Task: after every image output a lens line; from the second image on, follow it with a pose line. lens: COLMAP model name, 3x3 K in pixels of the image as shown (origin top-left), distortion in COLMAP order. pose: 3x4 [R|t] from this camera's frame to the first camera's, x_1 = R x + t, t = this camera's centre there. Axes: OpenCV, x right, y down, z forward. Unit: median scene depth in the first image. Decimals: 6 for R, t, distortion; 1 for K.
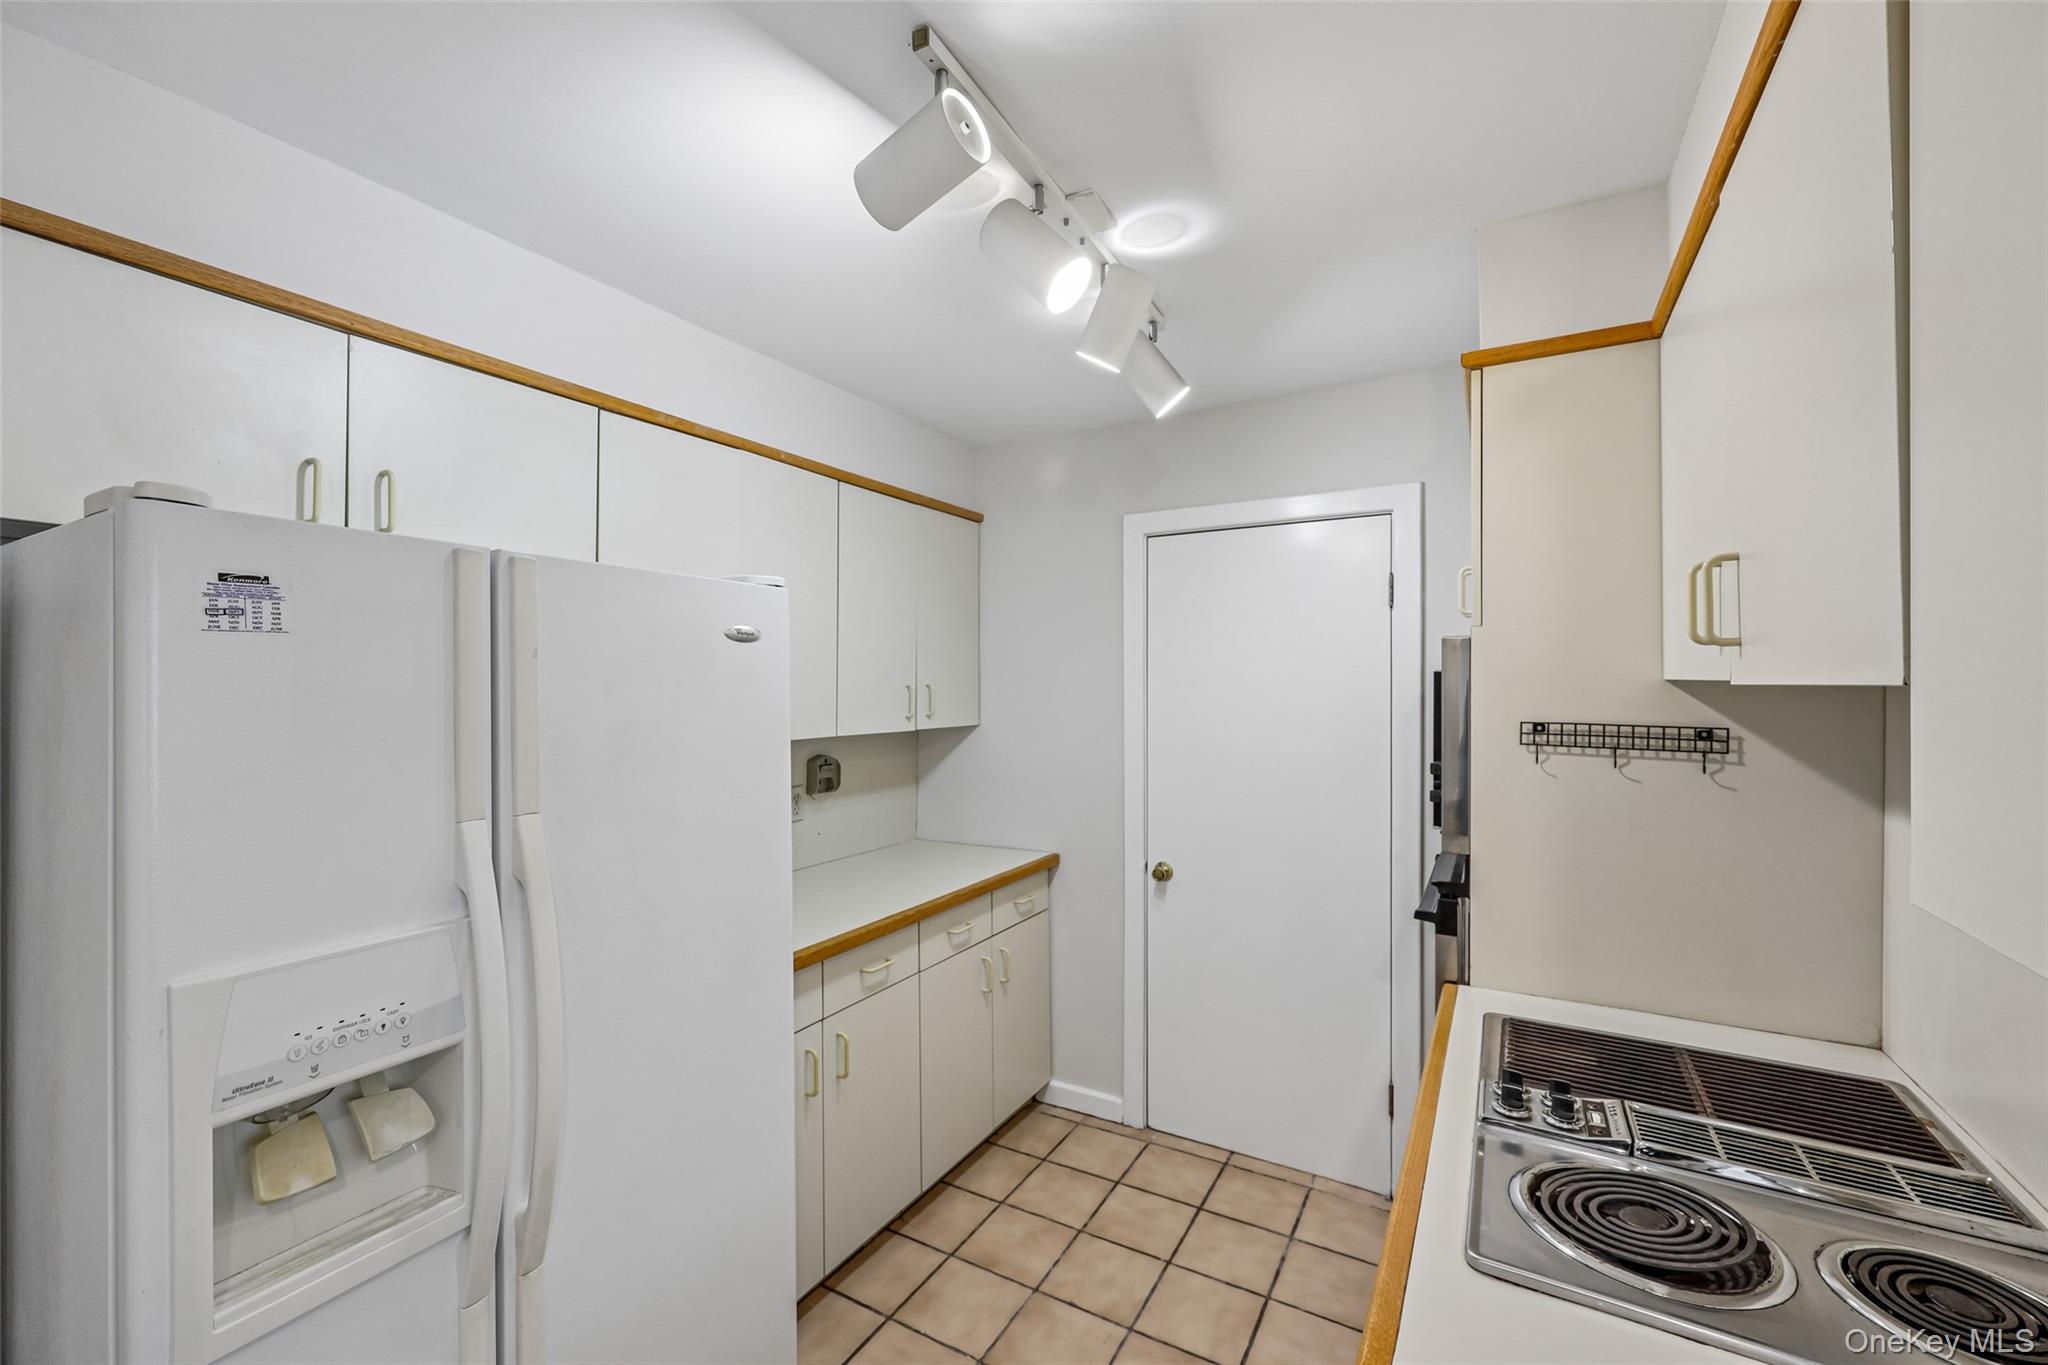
lens RADIAL K [[838.7, 0, 1021.3], [0, 838.7, 691.7], [0, 0, 1]] dist [-0.003814, 0.000992]
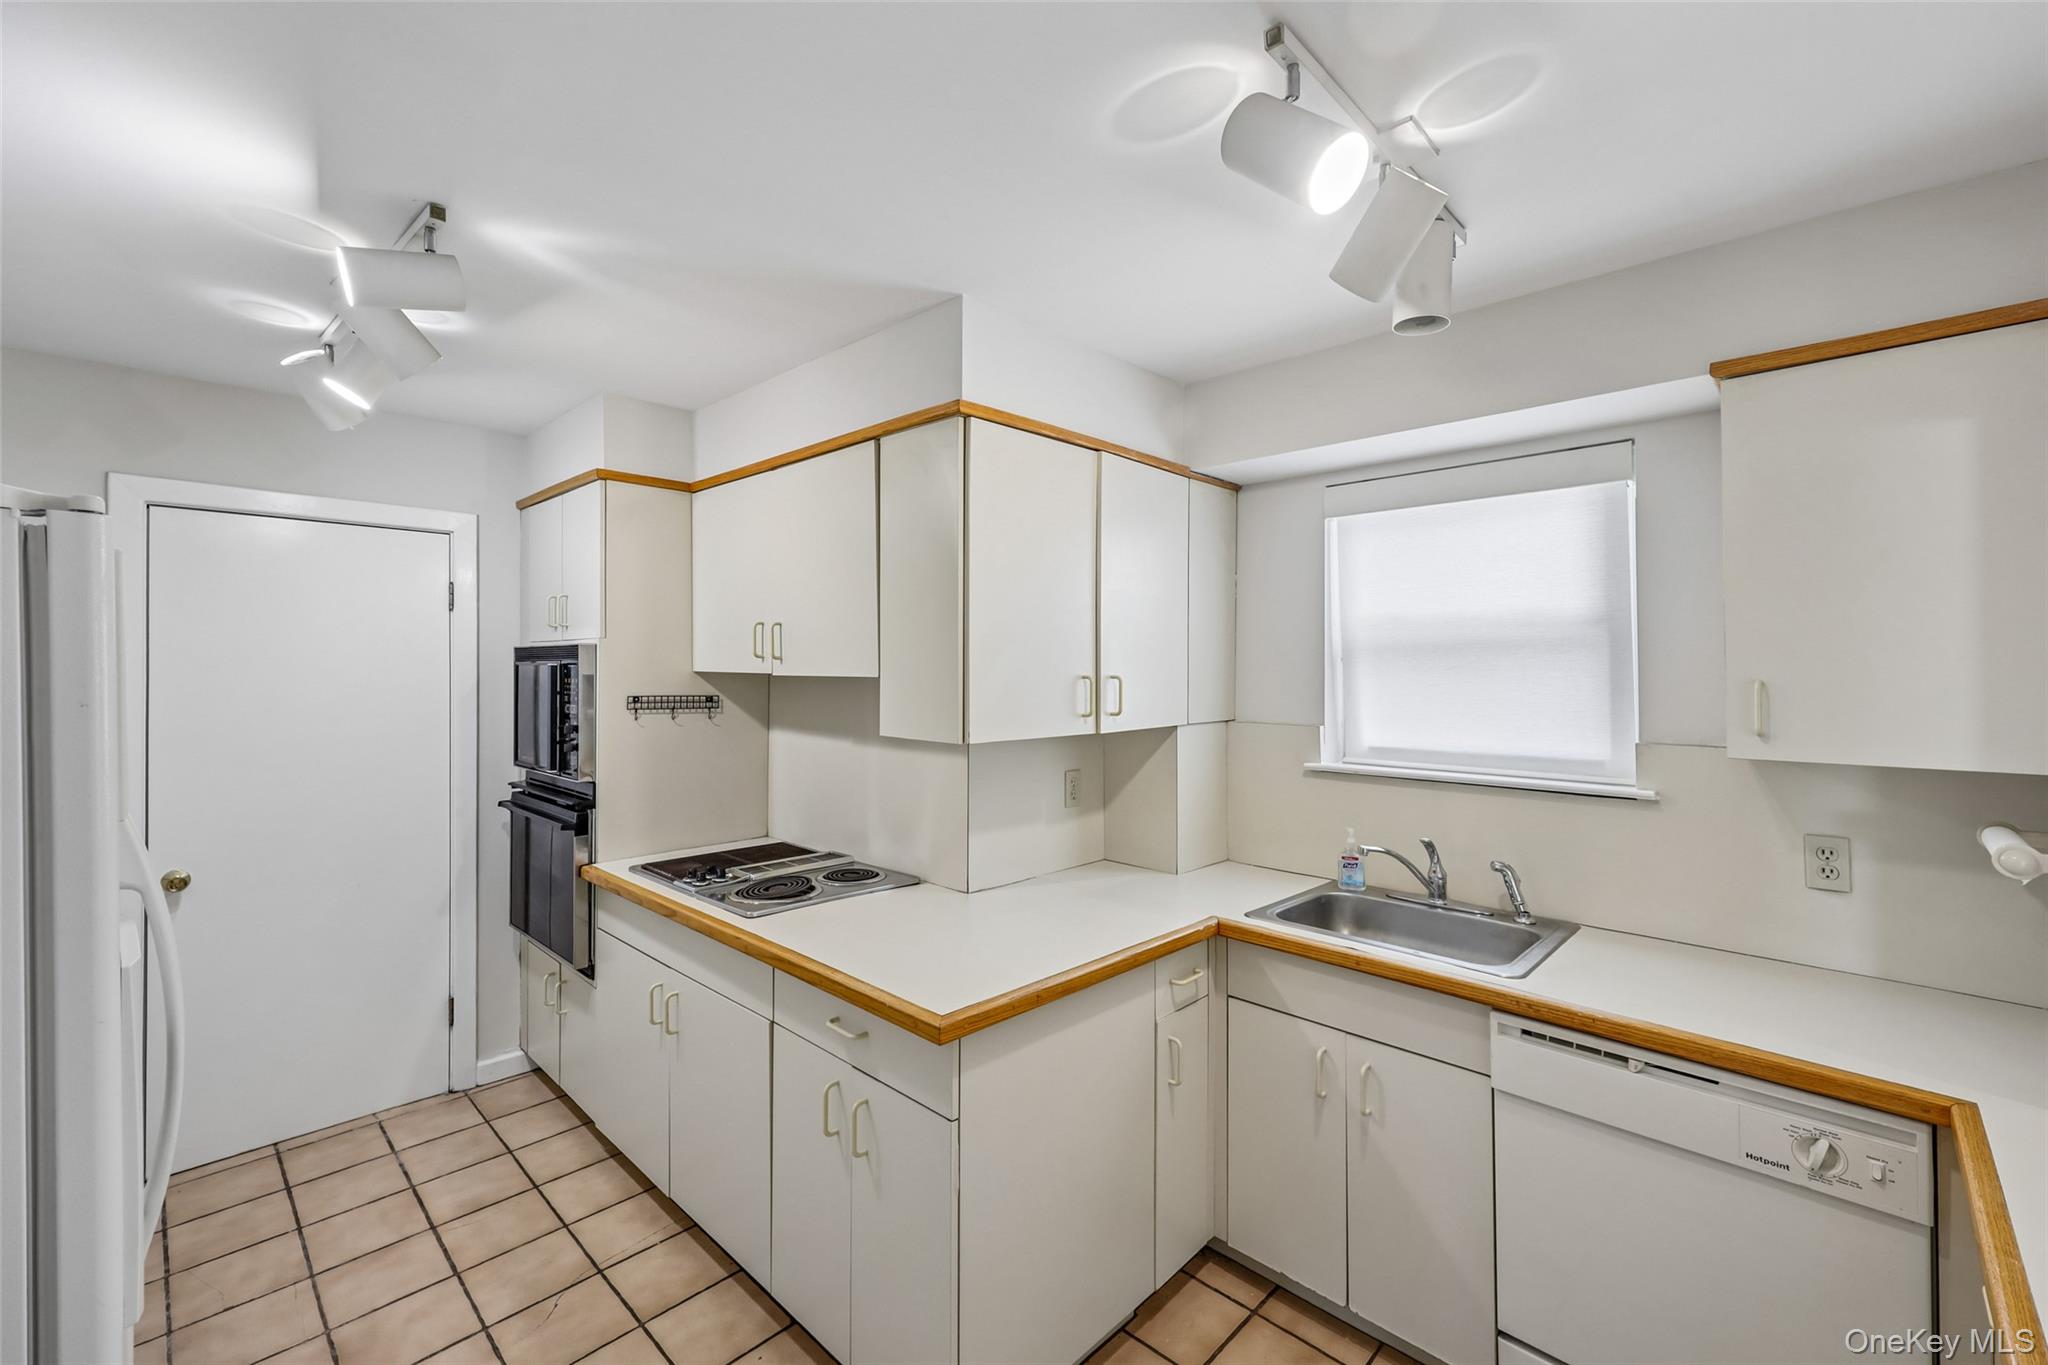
lens RADIAL K [[838.7, 0, 1020.2], [0, 838.7, 651.7], [0, 0, 1]] dist [-0.003814, 0.000992]
pose [[0.251863, 0.018086, 0.967594, -0.699164], [0.007792, 0.999755, -0.020715, -0.010686], [-0.967732, 0.012757, 0.251660, -0.160901]]
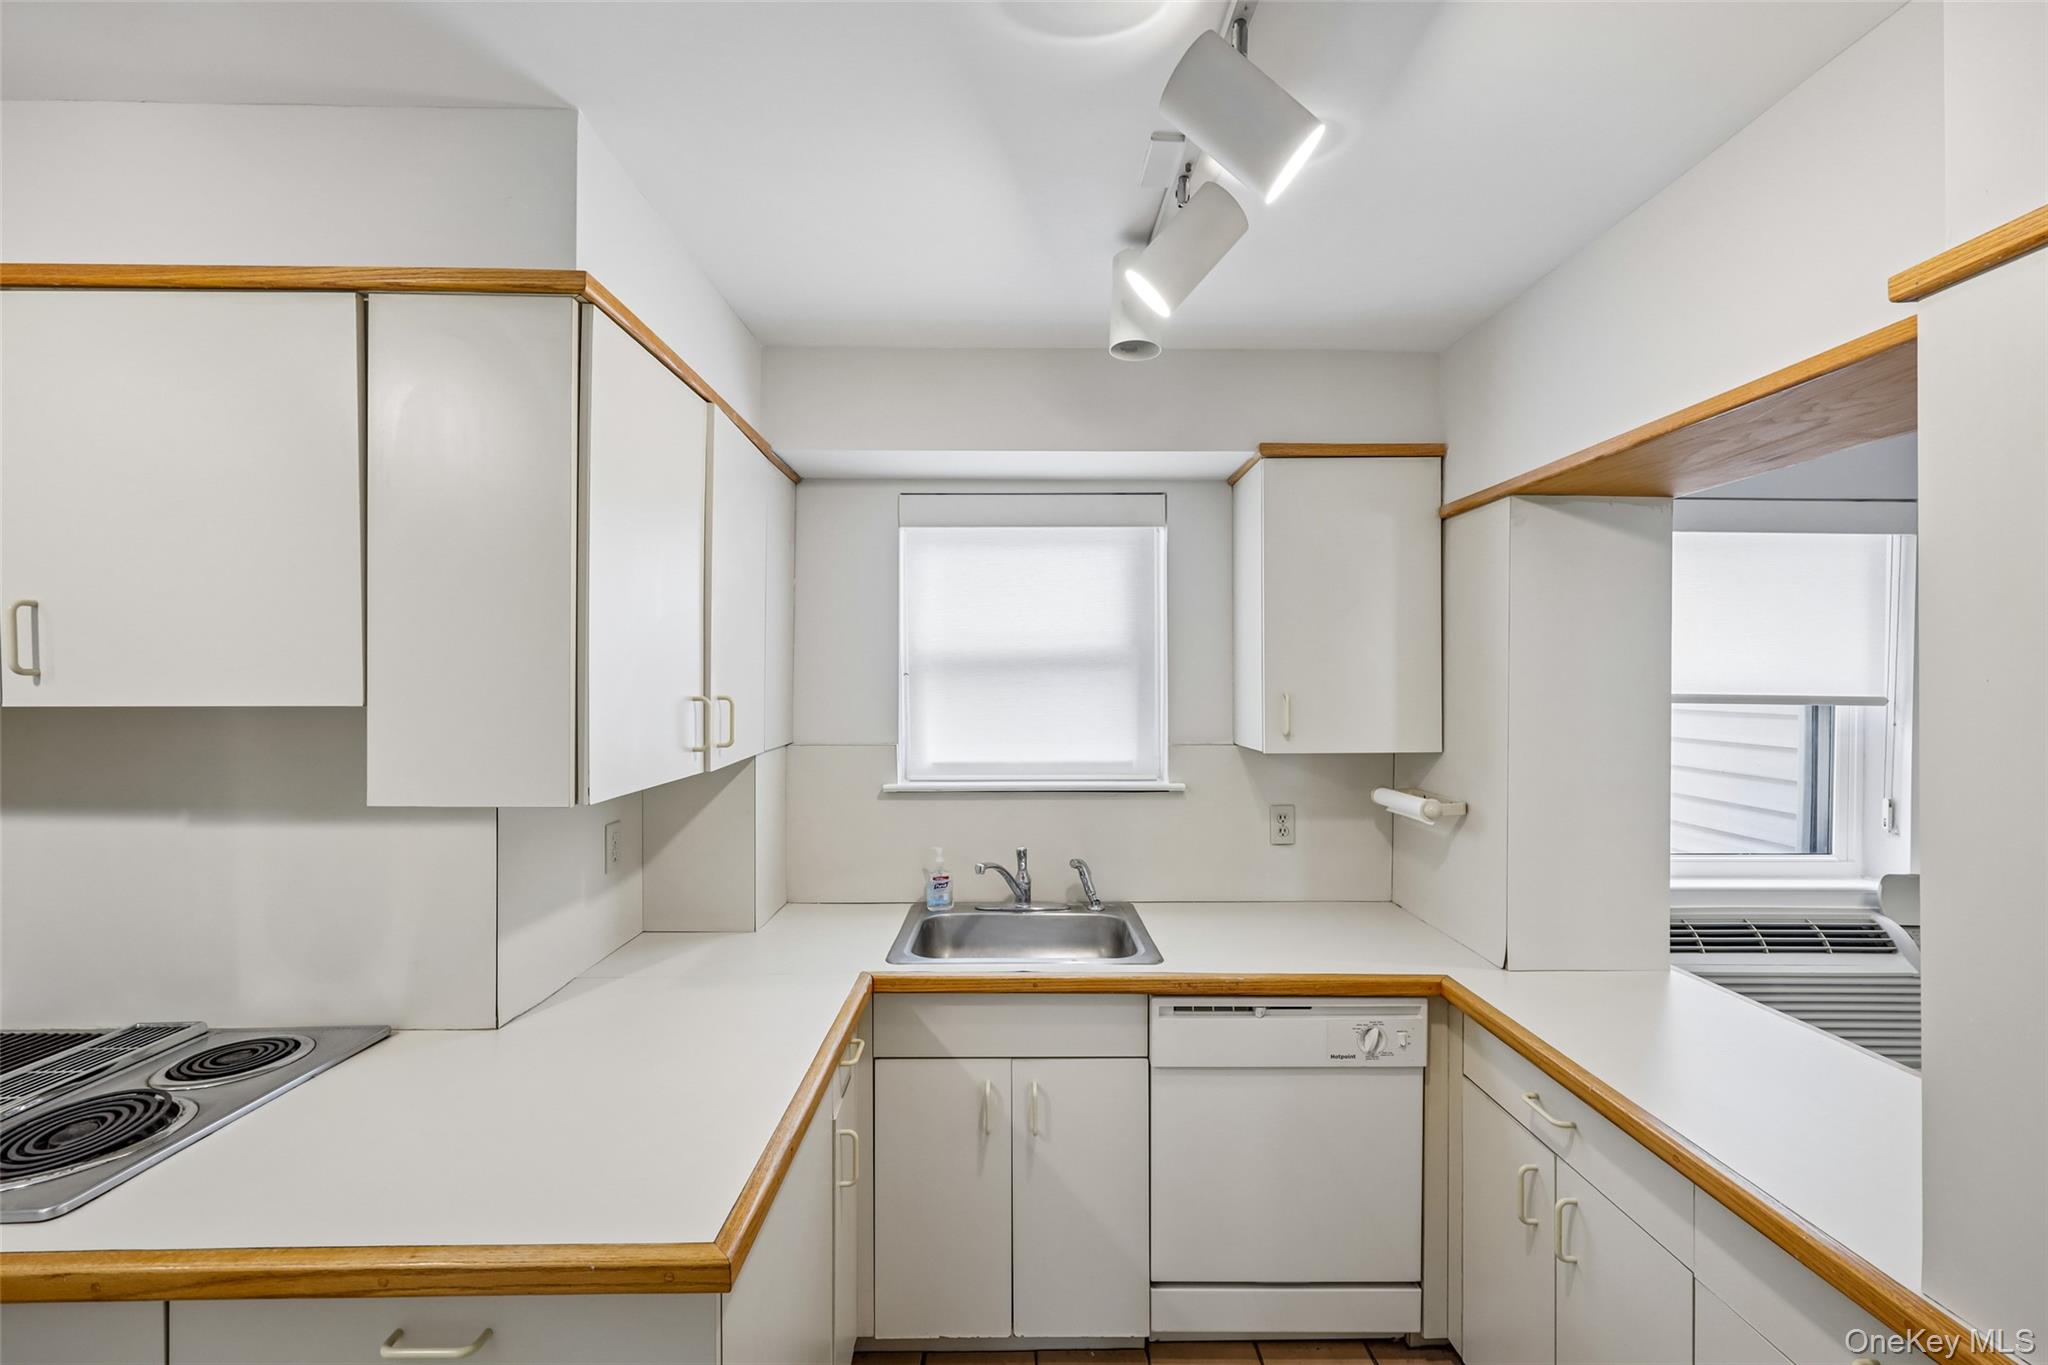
lens RADIAL K [[838.7, 0, 1031.5], [0, 838.7, 679.6], [0, 0, 1]] dist [-0.003814, 0.000992]
pose [[-0.502997, -0.000720, 0.864288, -0.488819], [0.009478, 0.999935, 0.006349, -0.021387], [-0.864236, 0.011386, -0.502957, 0.173832]]
